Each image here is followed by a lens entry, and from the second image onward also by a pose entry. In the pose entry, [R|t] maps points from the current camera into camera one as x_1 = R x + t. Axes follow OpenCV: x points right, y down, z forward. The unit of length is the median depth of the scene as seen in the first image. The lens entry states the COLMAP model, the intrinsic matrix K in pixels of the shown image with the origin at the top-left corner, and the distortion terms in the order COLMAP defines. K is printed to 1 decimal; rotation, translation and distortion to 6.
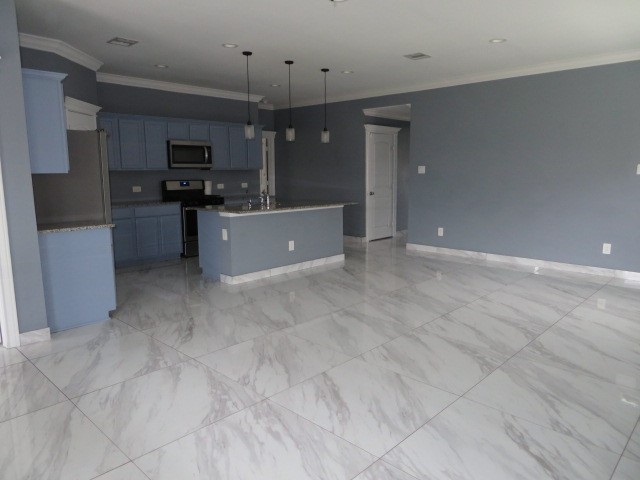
lens RADIAL K [[458.7, 0, 317.1], [0, 458.7, 240.9], [0, 0, 1]] dist [-0.009629, 0.002446]
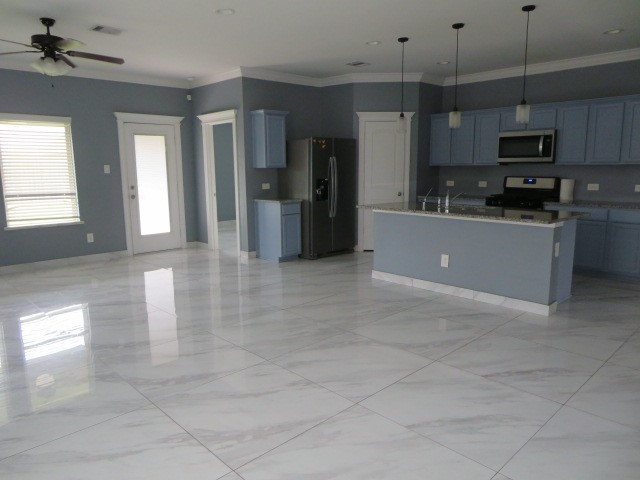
lens RADIAL K [[458.7, 0, 319.6], [0, 458.7, 238.7], [0, 0, 1]] dist [-0.009629, 0.002446]
pose [[-0.038654, 0.158223, -0.986647, 0.738083], [-0.149827, 0.975305, 0.162274, -0.124590], [0.987956, 0.154099, -0.013993, 0.801371]]
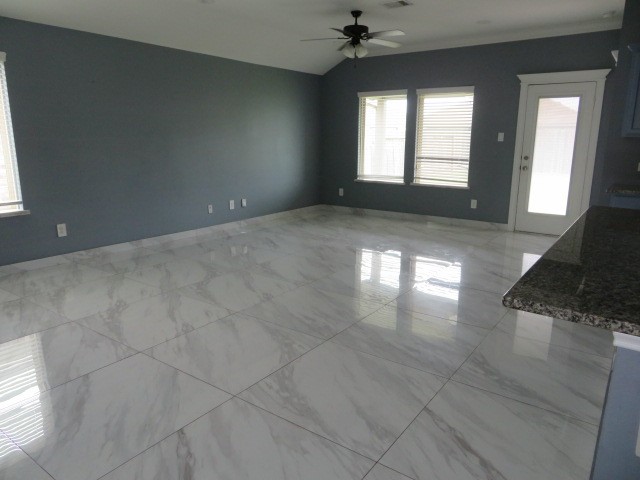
lens RADIAL K [[458.7, 0, 323.0], [0, 458.7, 243.2], [0, 0, 1]] dist [-0.009629, 0.002446]
pose [[-0.989825, 0.028952, -0.139316, 0.208087], [-0.025814, 0.926299, 0.375904, -0.194274], [0.139931, 0.375675, -0.916126, 1.272439]]
